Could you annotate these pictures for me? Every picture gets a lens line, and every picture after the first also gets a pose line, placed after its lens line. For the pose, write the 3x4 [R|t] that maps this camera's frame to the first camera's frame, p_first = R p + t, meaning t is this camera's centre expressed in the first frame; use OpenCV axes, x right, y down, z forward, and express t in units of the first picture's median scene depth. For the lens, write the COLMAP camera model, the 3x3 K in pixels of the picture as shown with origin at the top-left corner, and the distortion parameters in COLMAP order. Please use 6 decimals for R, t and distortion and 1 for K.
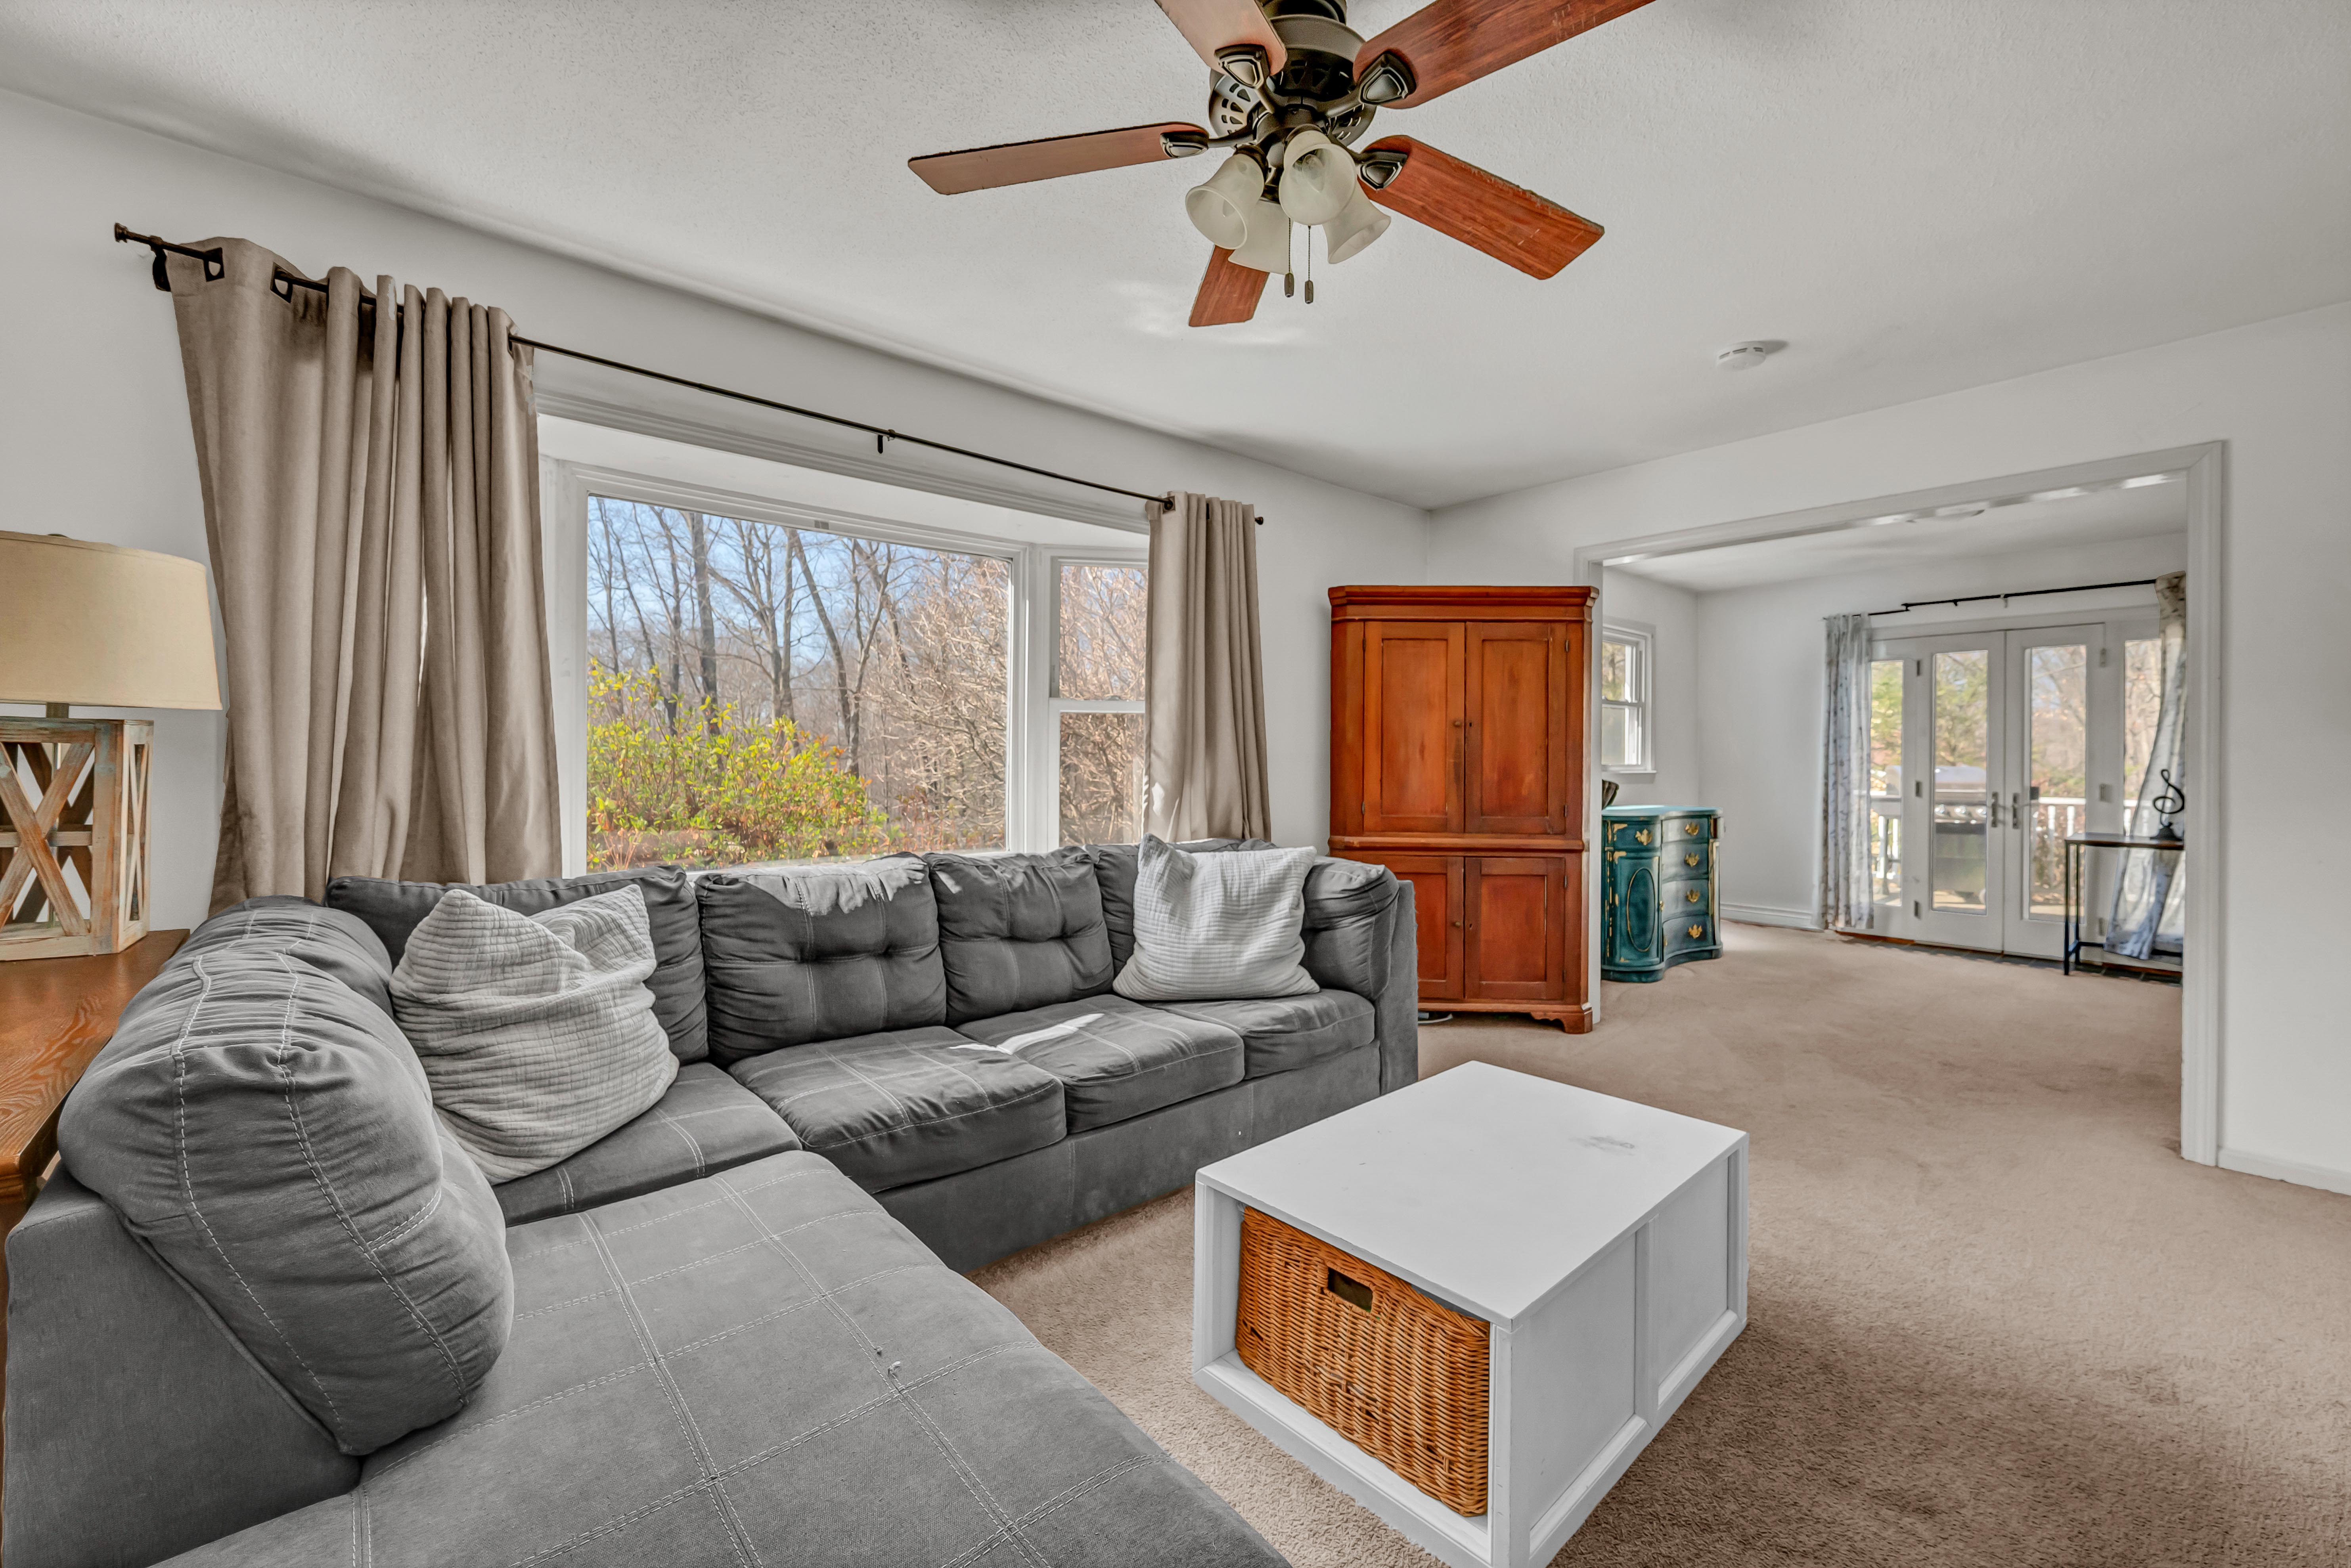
lens RADIAL K [[942.8, 0, 1184.7], [0, 942.8, 768.8], [0, 0, 1]] dist [-0.001739, -0.000616]
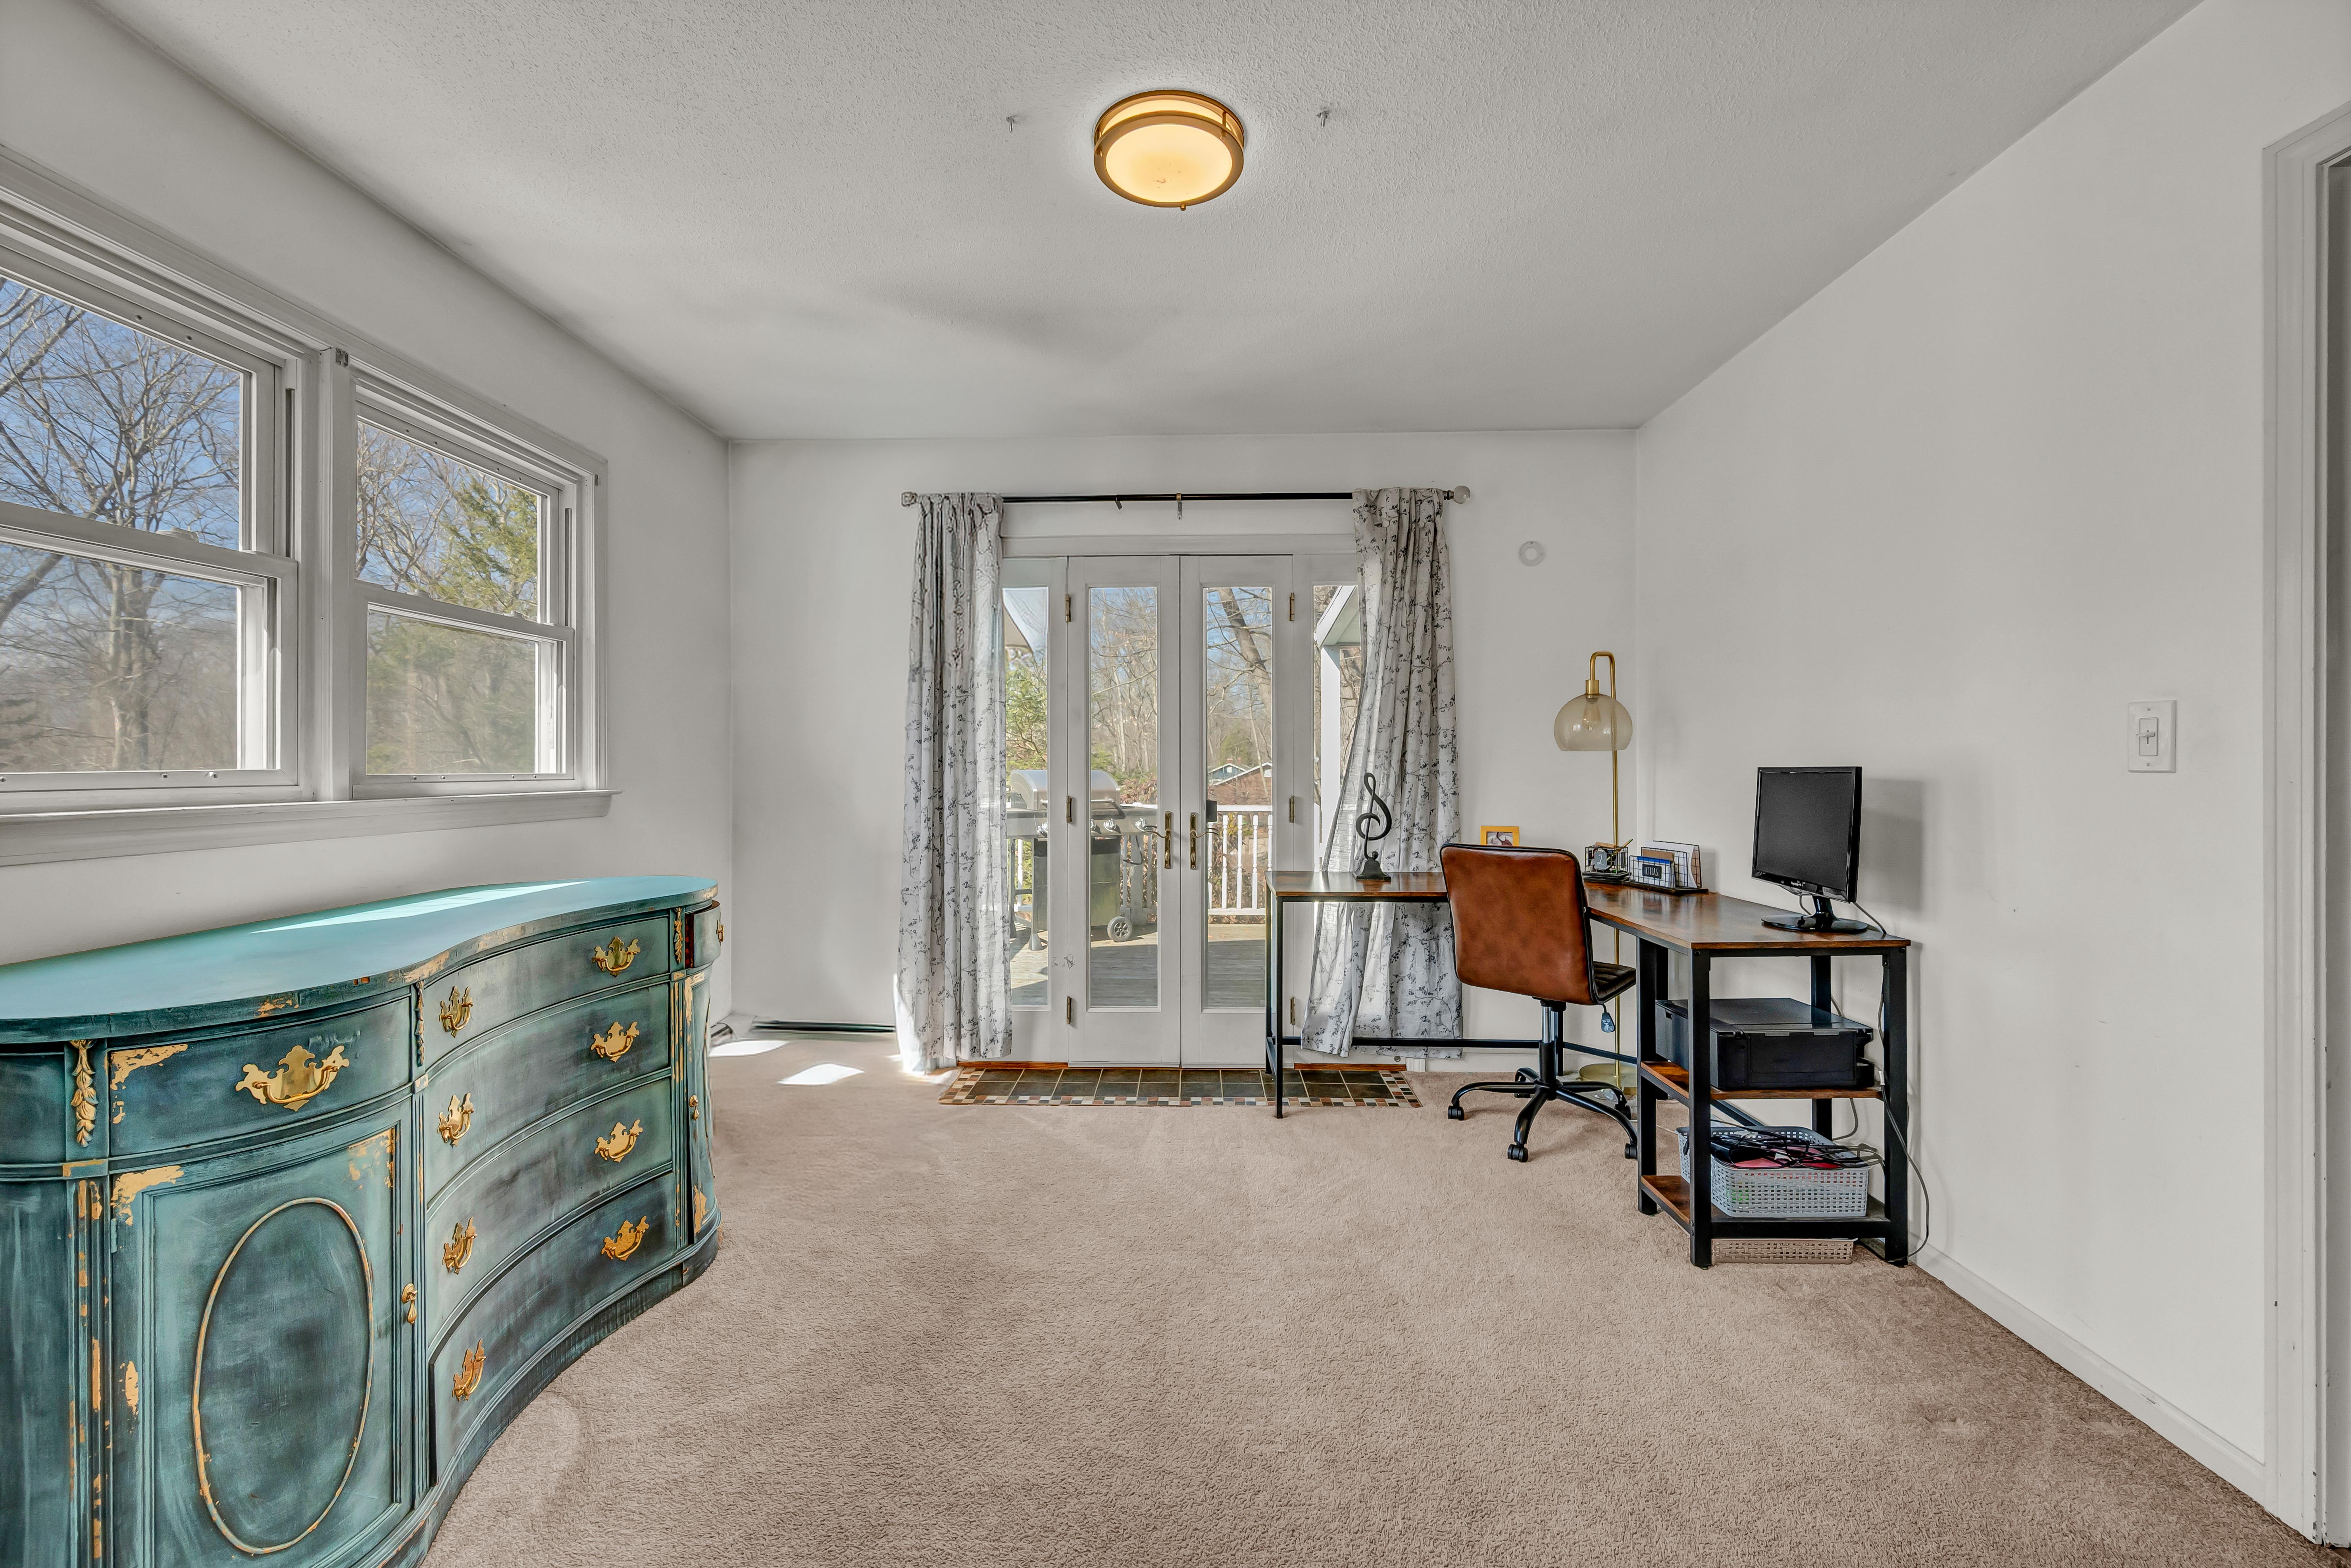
lens RADIAL K [[942.8, 0, 1178.9], [0, 942.8, 776.1], [0, 0, 1]] dist [-0.001739, -0.000616]
pose [[0.670734, -0.013446, 0.741576, 0.401155], [0.008436, 0.999909, 0.010500, -0.005940], [-0.741650, -0.000787, 0.670787, 0.576593]]
